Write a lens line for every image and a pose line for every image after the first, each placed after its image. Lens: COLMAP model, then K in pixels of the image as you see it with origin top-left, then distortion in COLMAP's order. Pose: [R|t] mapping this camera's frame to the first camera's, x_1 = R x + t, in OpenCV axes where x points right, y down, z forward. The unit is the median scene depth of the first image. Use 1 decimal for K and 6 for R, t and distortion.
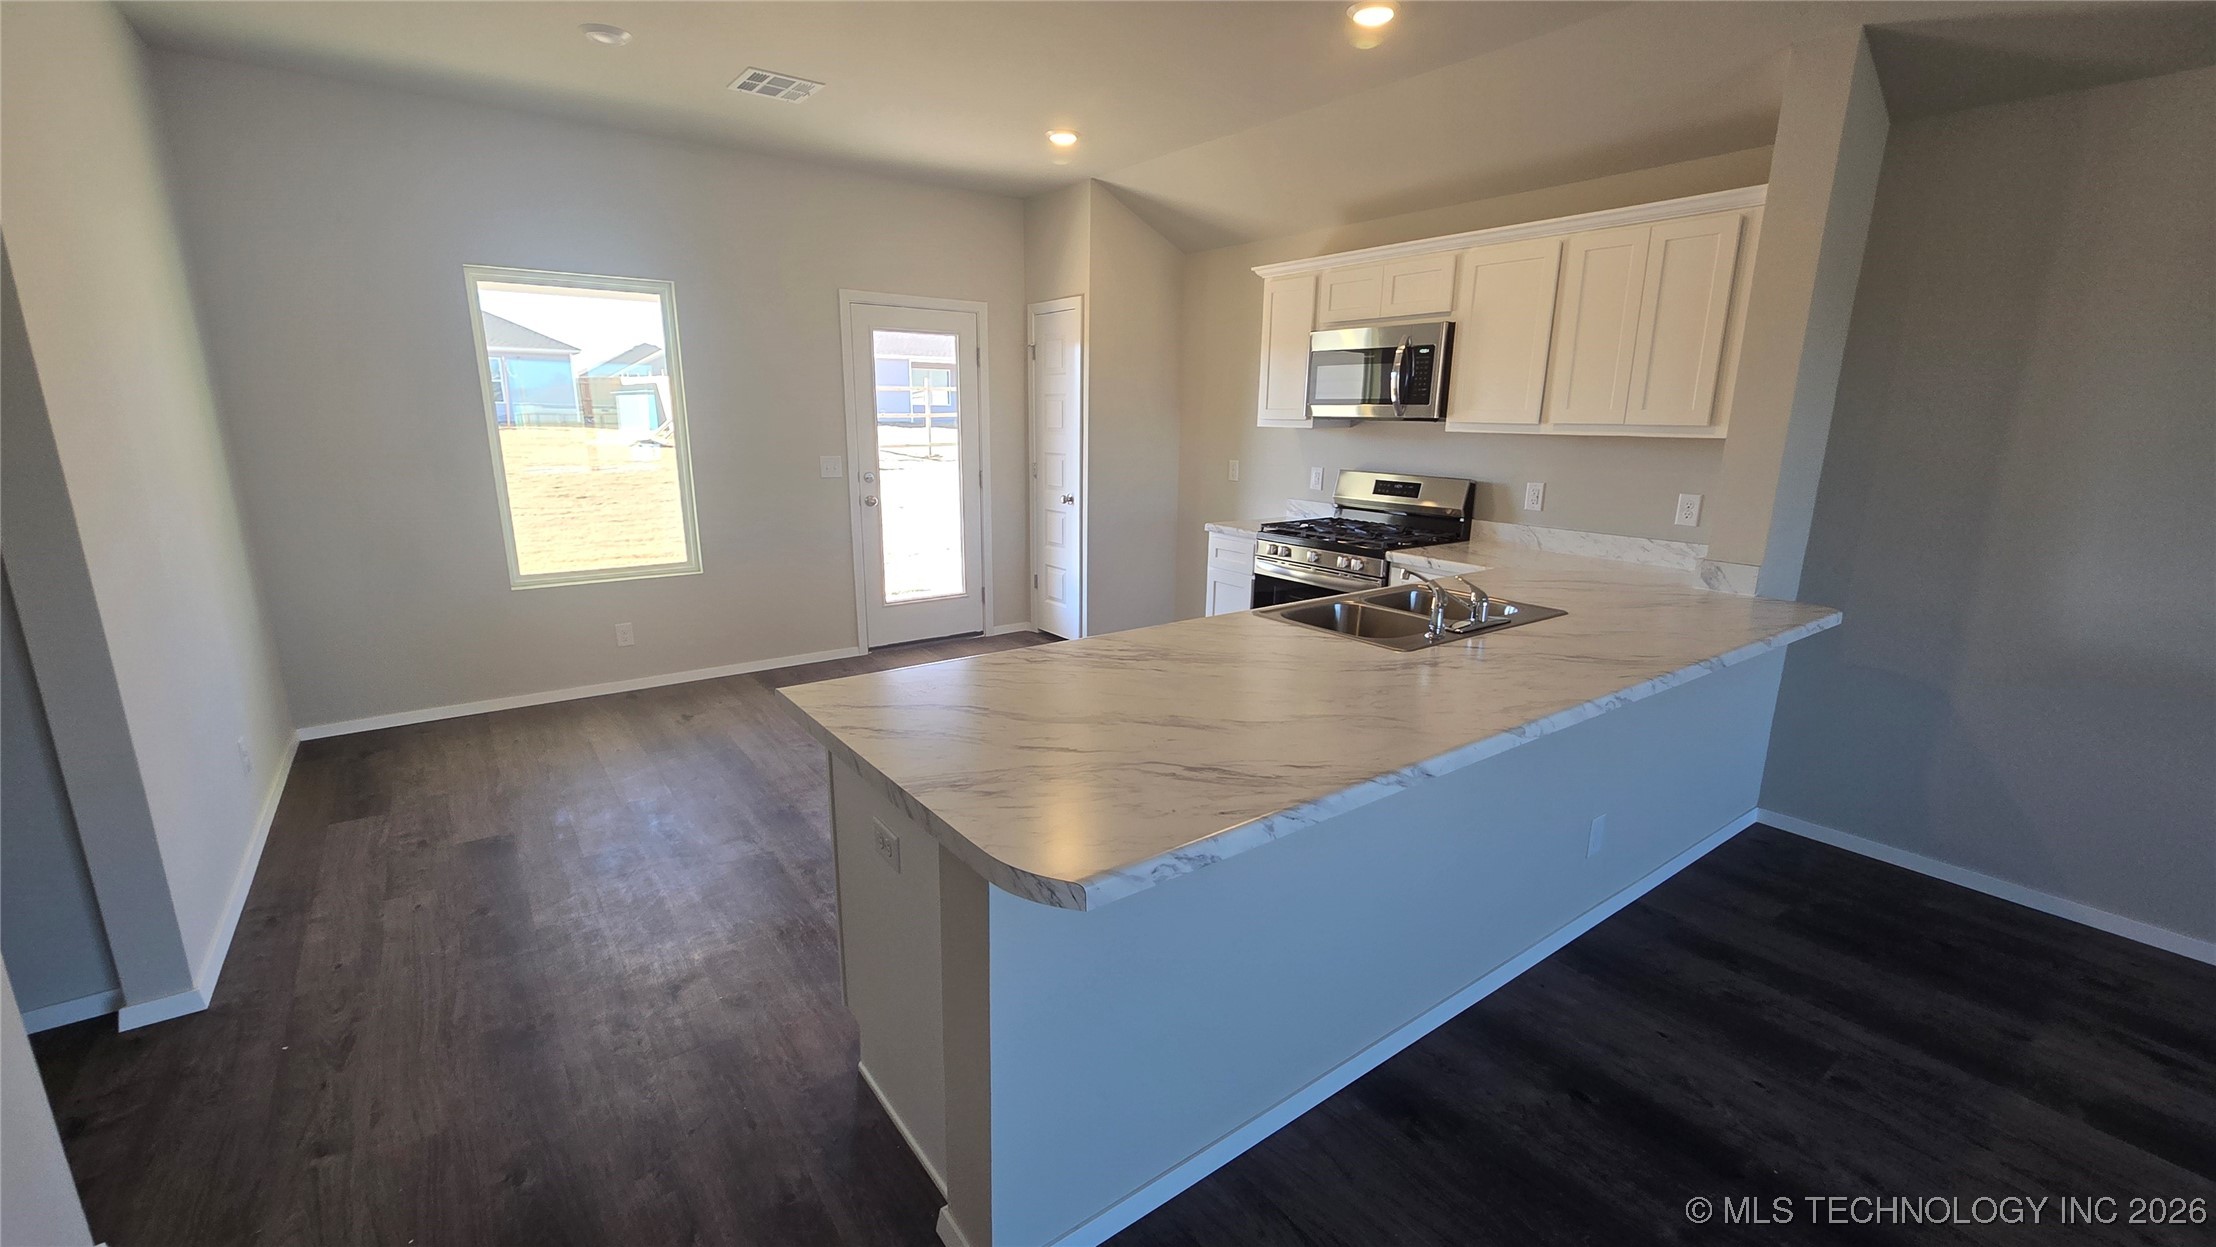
lens RADIAL K [[912.8, 0, 1112.0], [0, 912.8, 635.6], [0, 0, 1]] dist [-0.000888, 0.000092]
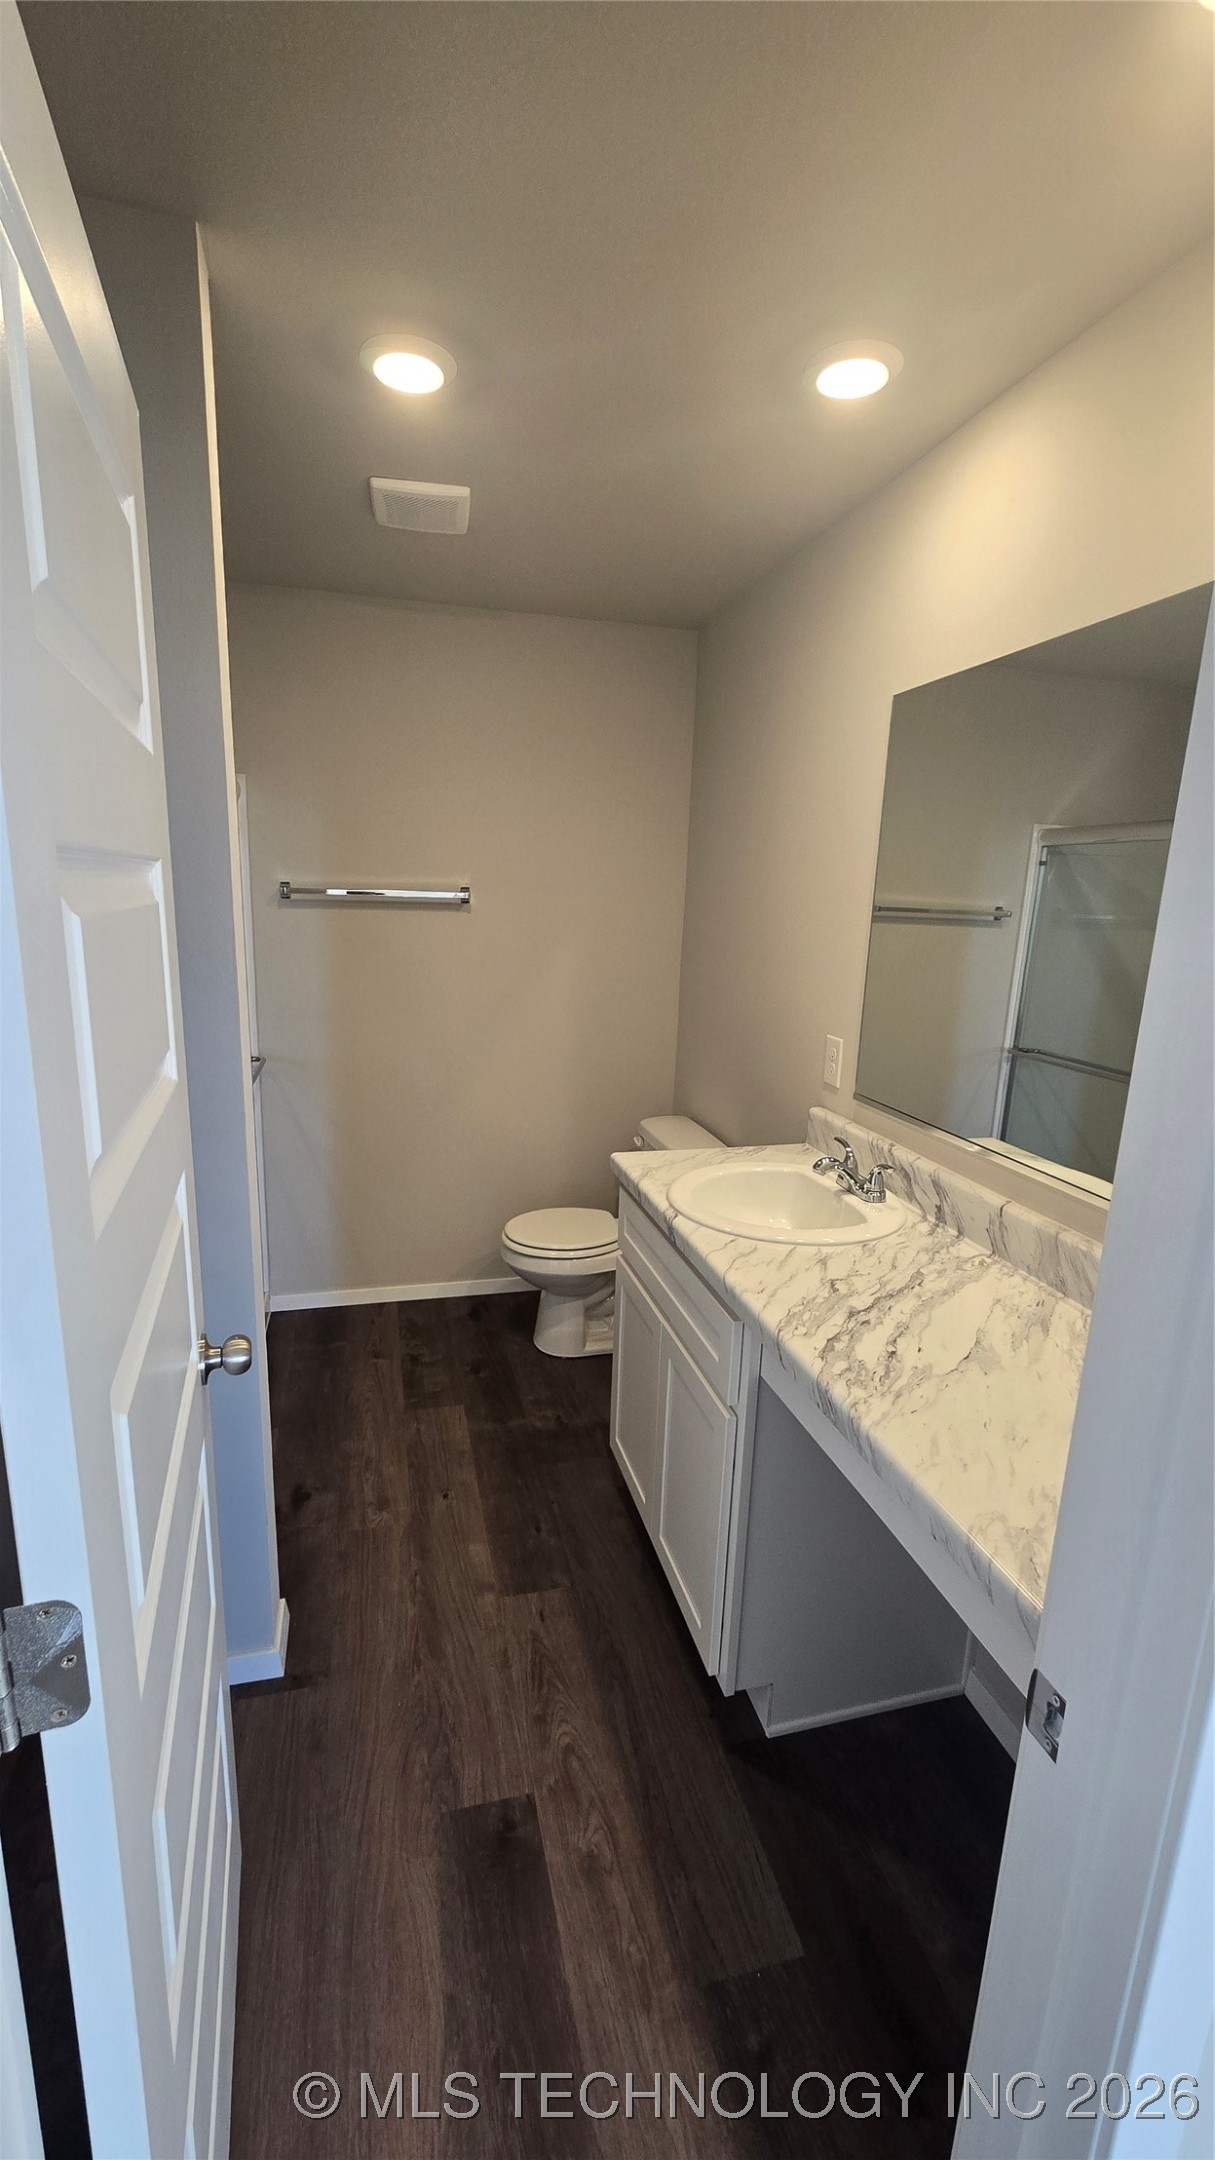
lens RADIAL K [[889.7, 0, 601.2], [0, 889.7, 1095.0], [0, 0, 1]] dist [-0.000888, 0.000092]
pose [[-0.375193, 0.184058, -0.908489, 0.300616], [-0.258035, 0.920610, 0.293078, -0.135586], [0.890308, 0.344383, -0.297913, 0.507588]]
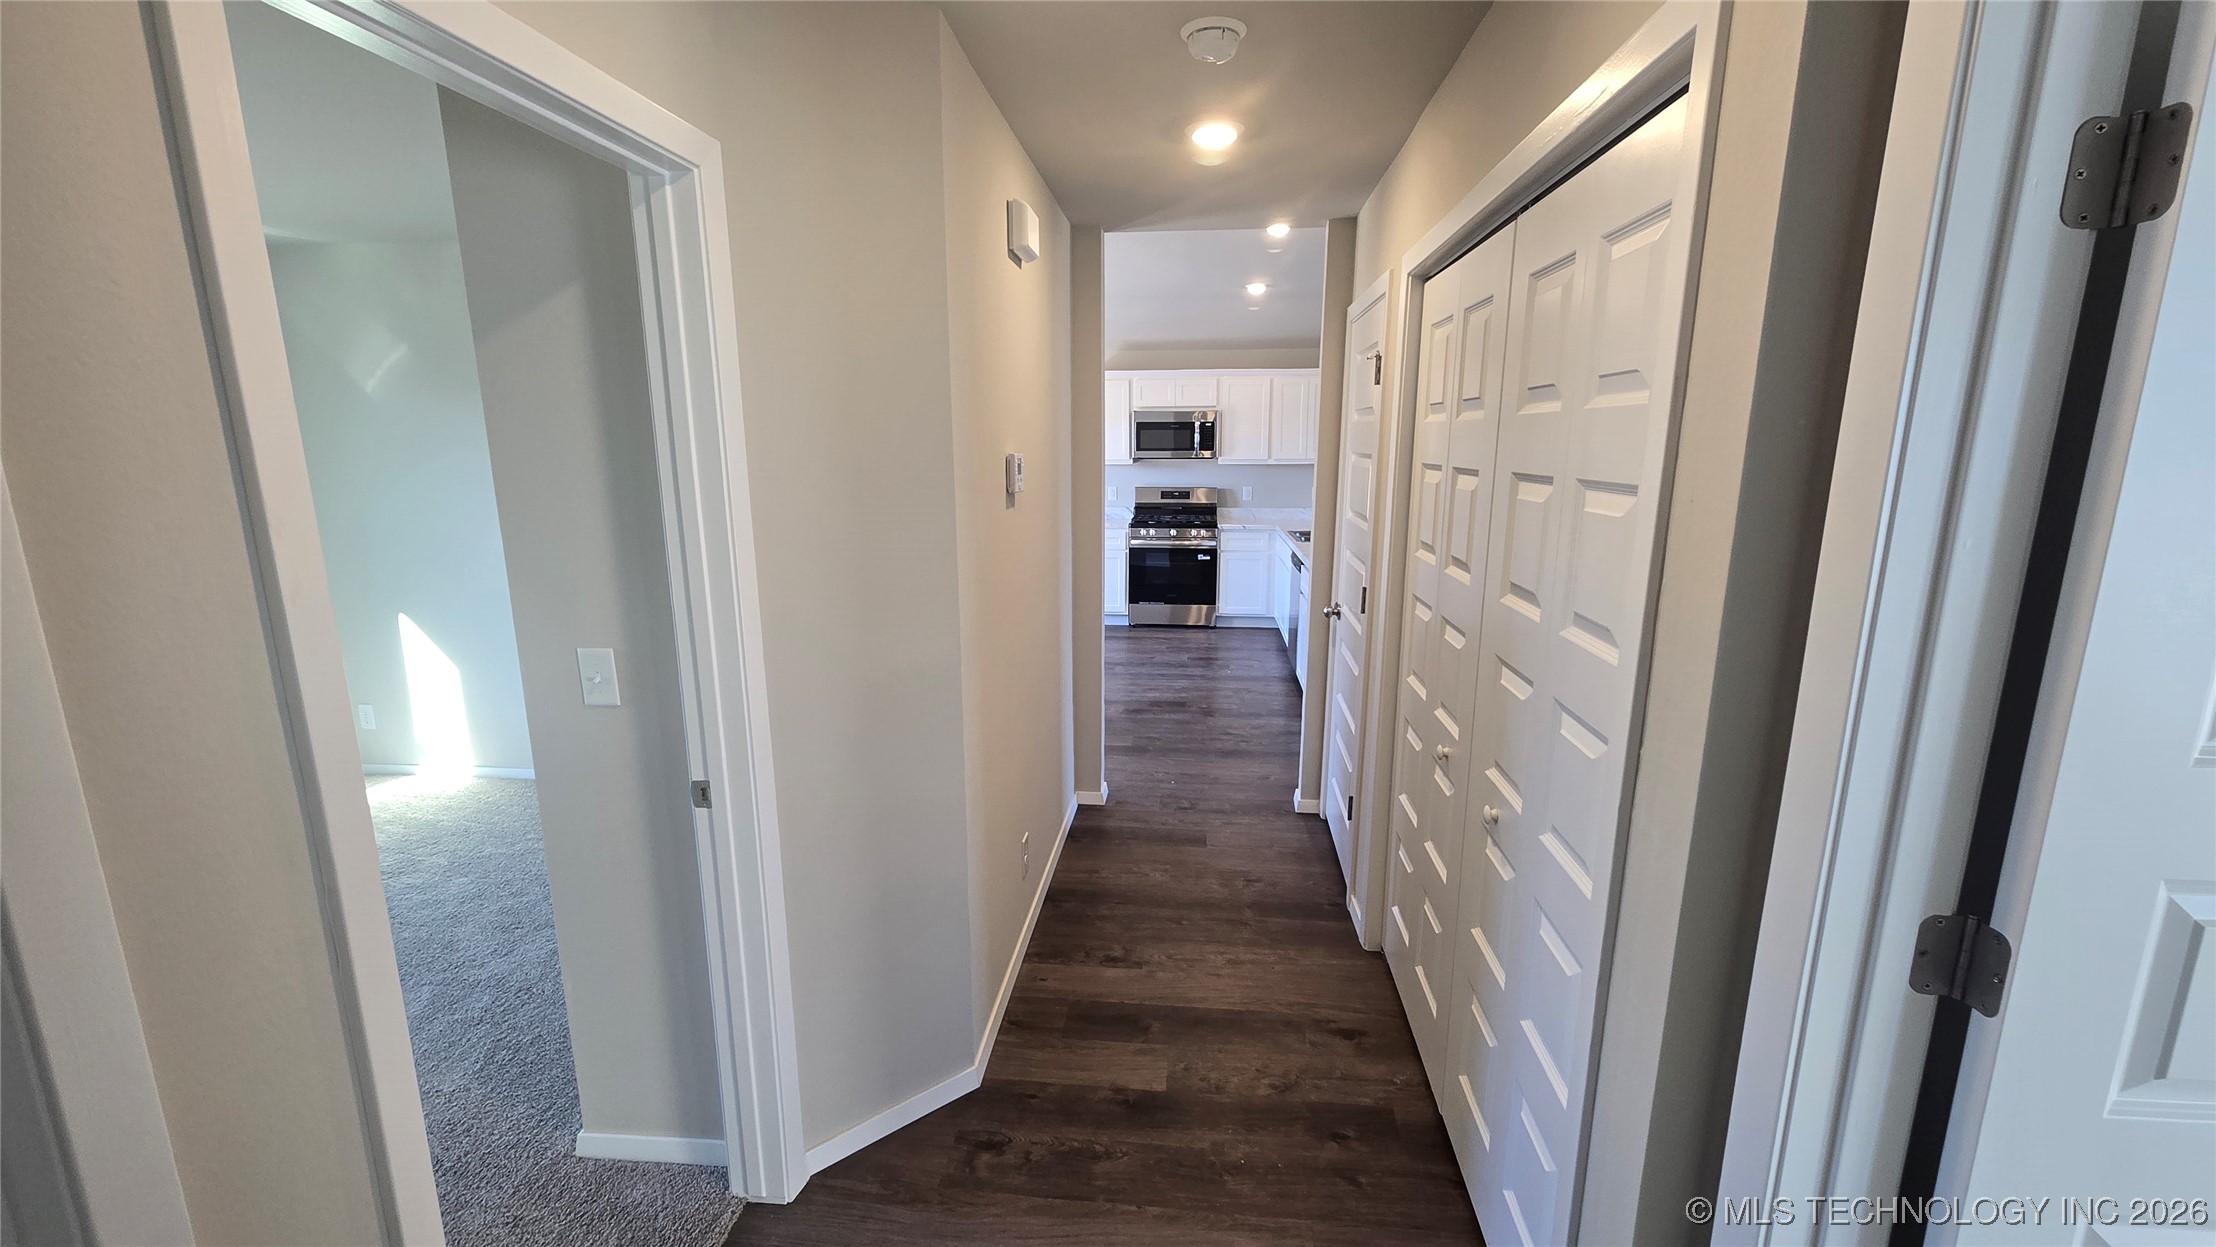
lens RADIAL K [[912.8, 0, 1112.0], [0, 912.8, 635.6], [0, 0, 1]] dist [-0.000888, 0.000092]
pose [[0.673670, -0.167475, 0.719806, -1.222987], [0.190308, 0.980450, 0.050007, 0.002254], [-0.714108, 0.103297, 0.692372, -0.175660]]
